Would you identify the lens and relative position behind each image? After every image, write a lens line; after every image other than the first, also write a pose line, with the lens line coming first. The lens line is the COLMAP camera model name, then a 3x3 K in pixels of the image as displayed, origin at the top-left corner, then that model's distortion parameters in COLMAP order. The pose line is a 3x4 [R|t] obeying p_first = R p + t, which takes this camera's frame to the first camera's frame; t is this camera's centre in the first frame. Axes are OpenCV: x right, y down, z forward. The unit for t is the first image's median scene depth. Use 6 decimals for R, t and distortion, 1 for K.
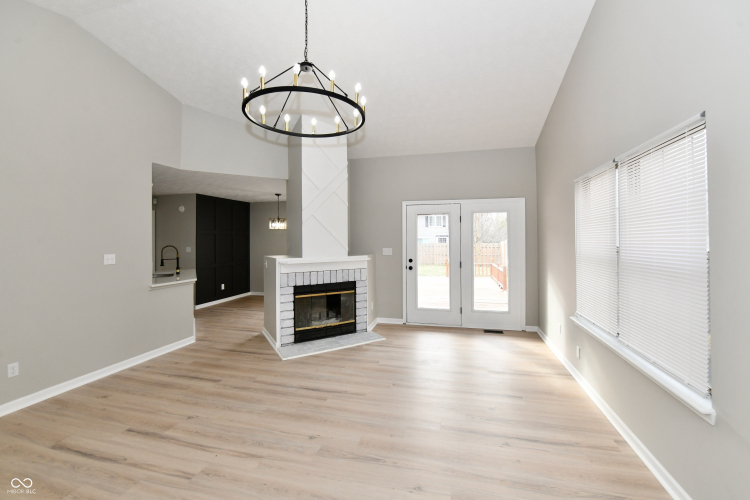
lens RADIAL K [[310.4, 0, 383.3], [0, 310.4, 238.3], [0, 0, 1]] dist [-0.009315, -0.002459]
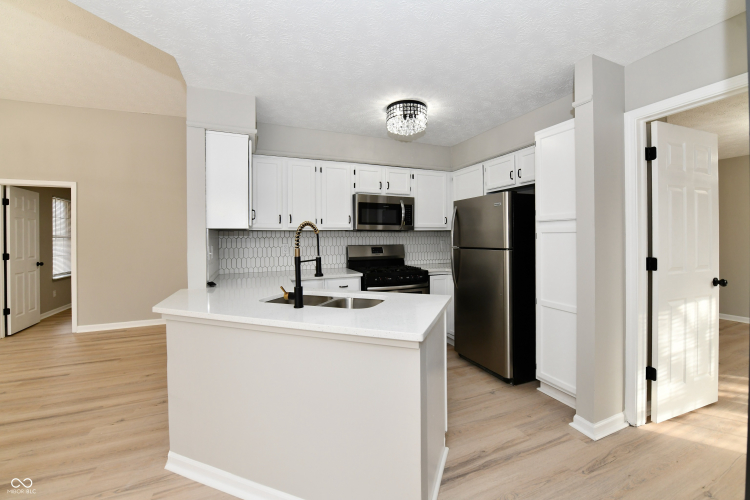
lens RADIAL K [[310.4, 0, 383.3], [0, 310.4, 238.3], [0, 0, 1]] dist [-0.009315, -0.002459]
pose [[-0.799563, 0.009989, -0.600499, -0.637804], [0.014760, 0.999886, -0.003022, 0.059040], [0.600400, -0.011279, -0.799620, 1.568629]]
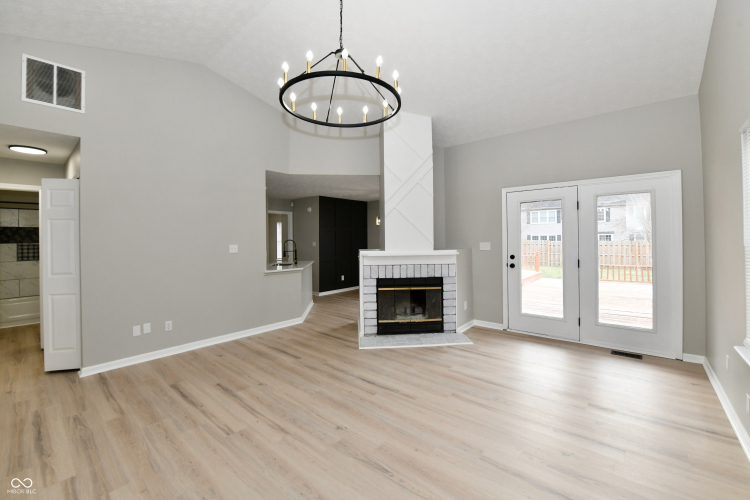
lens RADIAL K [[310.4, 0, 383.3], [0, 310.4, 238.3], [0, 0, 1]] dist [-0.009315, -0.002459]
pose [[0.899012, -0.004661, -0.437899, 0.183226], [0.006059, 0.999980, 0.001794, 0.021305], [0.437882, -0.004266, 0.899022, 0.098152]]
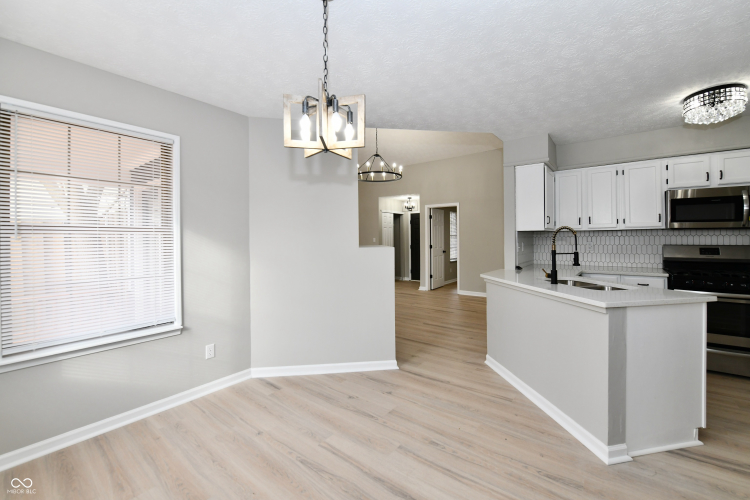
lens RADIAL K [[310.4, 0, 383.3], [0, 310.4, 238.3], [0, 0, 1]] dist [-0.009315, -0.002459]
pose [[-0.918872, 0.009086, 0.394451, -0.711574], [0.006674, 0.999950, -0.007488, 0.058930], [-0.394499, -0.004248, -0.918887, 1.826771]]
